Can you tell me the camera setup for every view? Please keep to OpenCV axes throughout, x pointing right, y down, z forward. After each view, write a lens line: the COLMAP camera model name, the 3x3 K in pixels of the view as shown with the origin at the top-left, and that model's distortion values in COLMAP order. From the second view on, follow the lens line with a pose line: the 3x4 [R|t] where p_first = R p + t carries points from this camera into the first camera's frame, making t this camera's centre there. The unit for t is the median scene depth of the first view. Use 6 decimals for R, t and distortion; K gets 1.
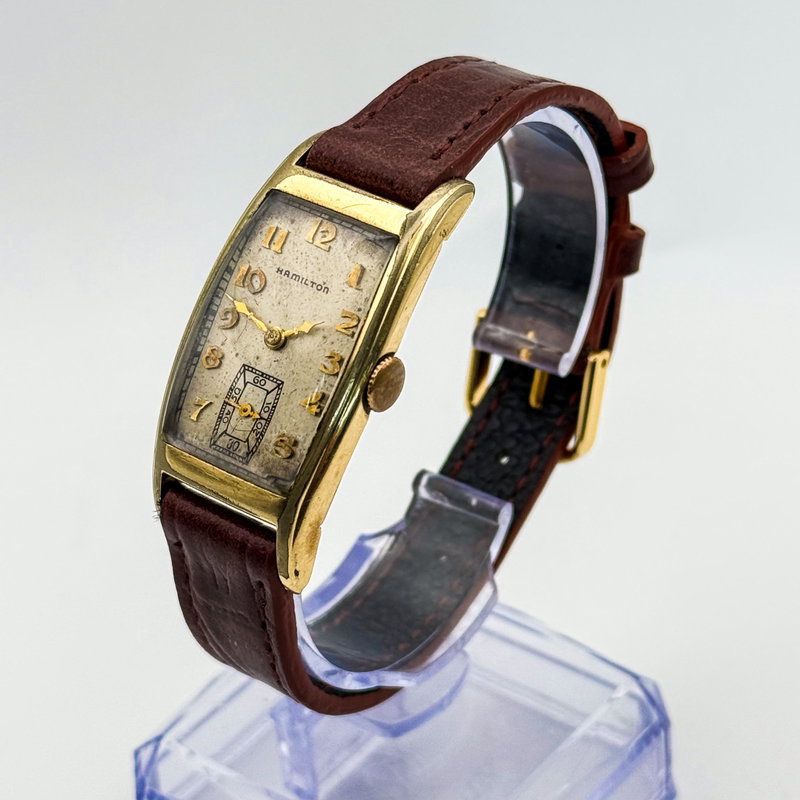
lens RADIAL K [[2379.4, 0, 400.0], [0, 2379.4, 400.0], [0, 0, 1]] dist [0.111957, 0.179248]
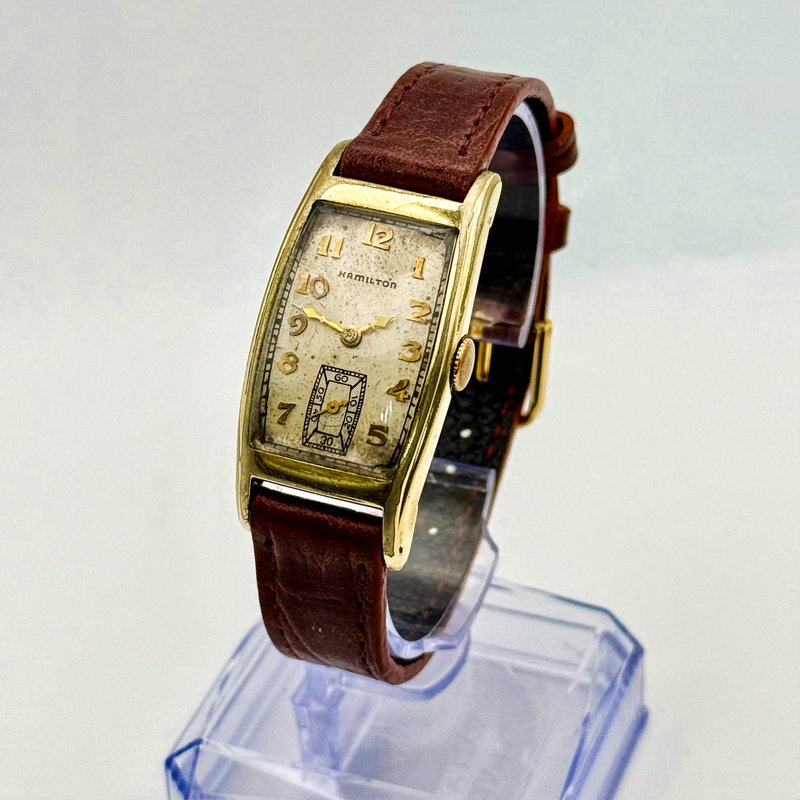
lens RADIAL K [[2379.4, 0, 400.0], [0, 2379.4, 400.0], [0, 0, 1]] dist [0.111957, 0.179248]
pose [[0.959589, -0.136598, 0.246029, -0.295807], [0.138845, 0.990280, 0.008272, -0.003353], [-0.244767, 0.026222, 0.969227, -0.044490]]
